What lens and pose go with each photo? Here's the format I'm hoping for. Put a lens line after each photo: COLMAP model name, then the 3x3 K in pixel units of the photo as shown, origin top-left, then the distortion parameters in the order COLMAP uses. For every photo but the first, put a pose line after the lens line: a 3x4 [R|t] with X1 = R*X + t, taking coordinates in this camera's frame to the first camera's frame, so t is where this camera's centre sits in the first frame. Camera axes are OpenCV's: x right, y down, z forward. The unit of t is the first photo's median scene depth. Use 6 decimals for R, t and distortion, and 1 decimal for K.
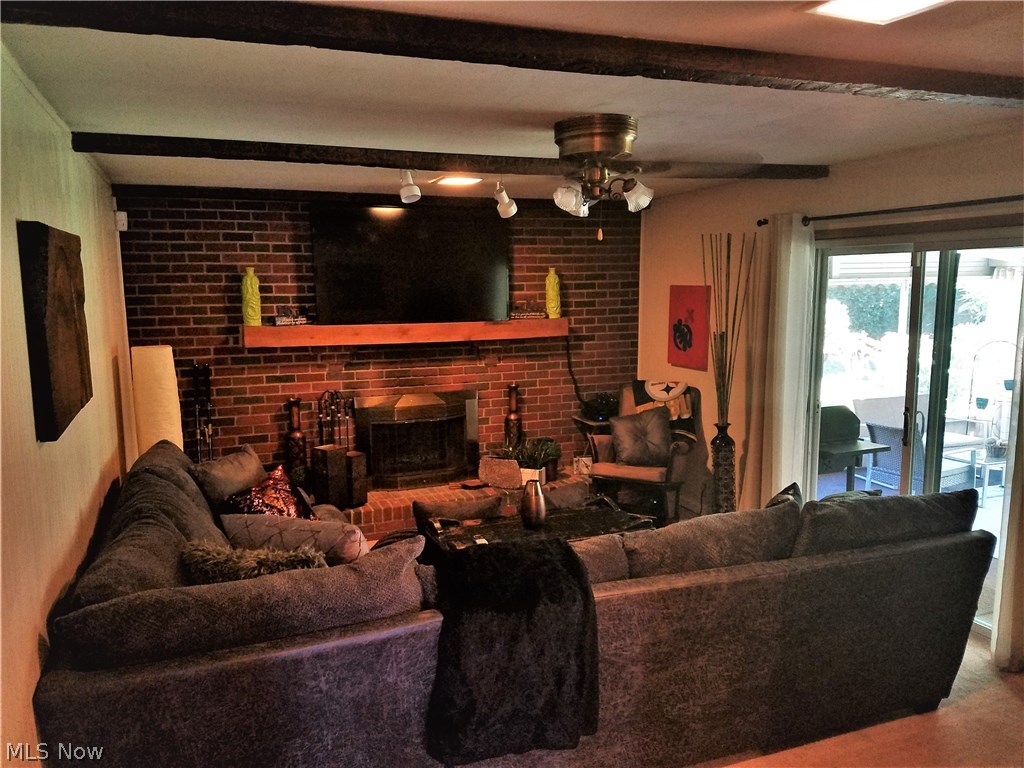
lens RADIAL K [[808.0, 0, 521.9], [0, 808.0, 386.3], [0, 0, 1]] dist [0.136309, -0.142728]
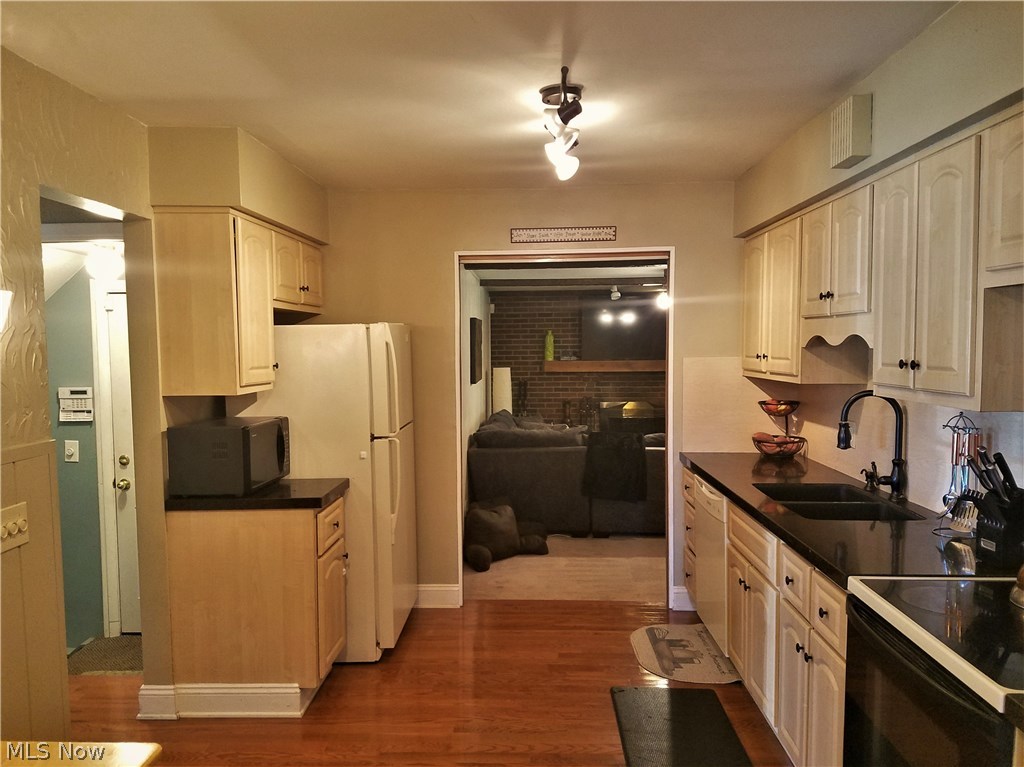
lens RADIAL K [[808.0, 0, 507.2], [0, 808.0, 388.0], [0, 0, 1]] dist [0.136309, -0.142728]
pose [[0.914427, 0.020938, -0.404209, 0.340768], [-0.055660, 0.995678, -0.074342, 0.133453], [0.400906, 0.090479, 0.911640, -0.739664]]
